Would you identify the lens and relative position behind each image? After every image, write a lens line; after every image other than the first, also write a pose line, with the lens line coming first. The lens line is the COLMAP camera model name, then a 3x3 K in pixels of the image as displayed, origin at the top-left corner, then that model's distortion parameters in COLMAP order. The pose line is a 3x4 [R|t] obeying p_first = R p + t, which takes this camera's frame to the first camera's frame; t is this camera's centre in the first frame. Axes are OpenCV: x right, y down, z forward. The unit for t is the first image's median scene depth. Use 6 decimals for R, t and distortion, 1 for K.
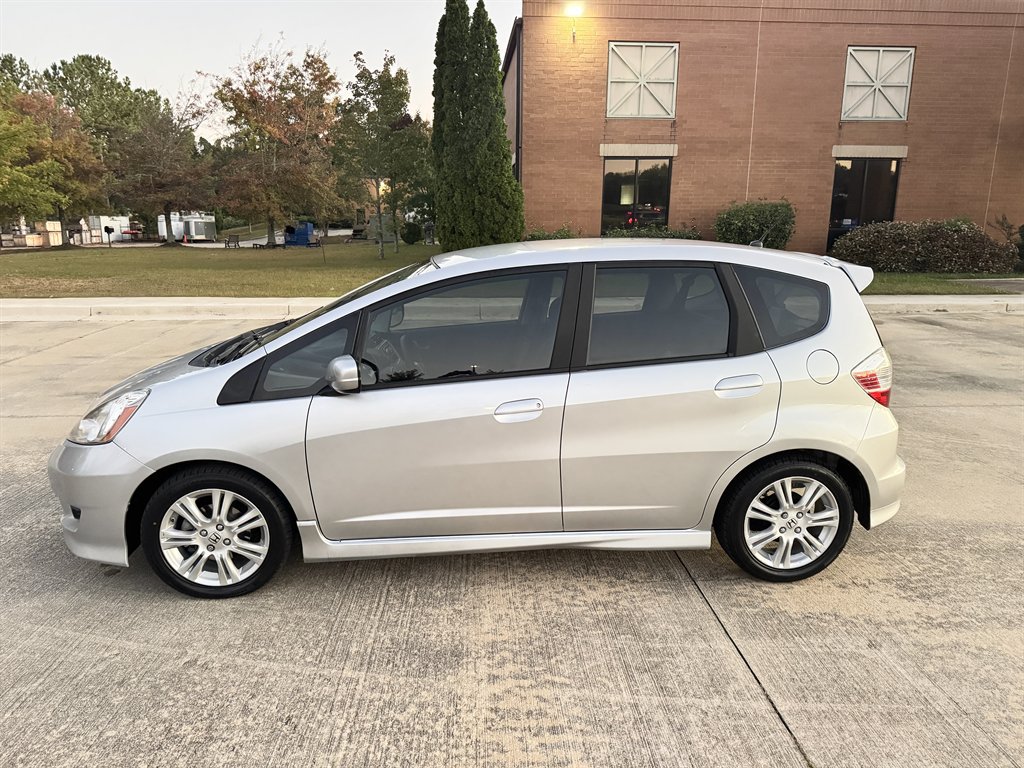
lens RADIAL K [[773.2, 0, 508.4], [0, 773.2, 403.2], [0, 0, 1]] dist [0.012265, -0.013901]
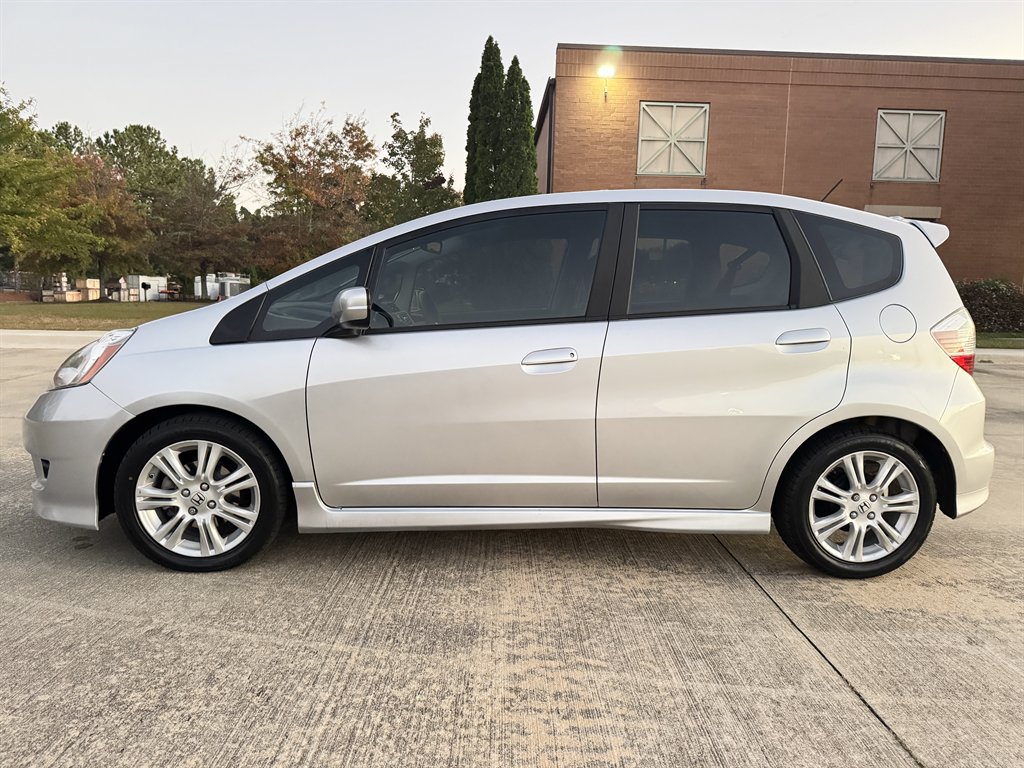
lens RADIAL K [[773.2, 0, 512.8], [0, 773.2, 393.3], [0, 0, 1]] dist [0.012265, -0.013901]
pose [[0.999367, 0.021860, -0.028062, -0.002953], [-0.024715, 0.994082, -0.105783, 0.135088], [0.025583, 0.106409, 0.993993, 0.125437]]
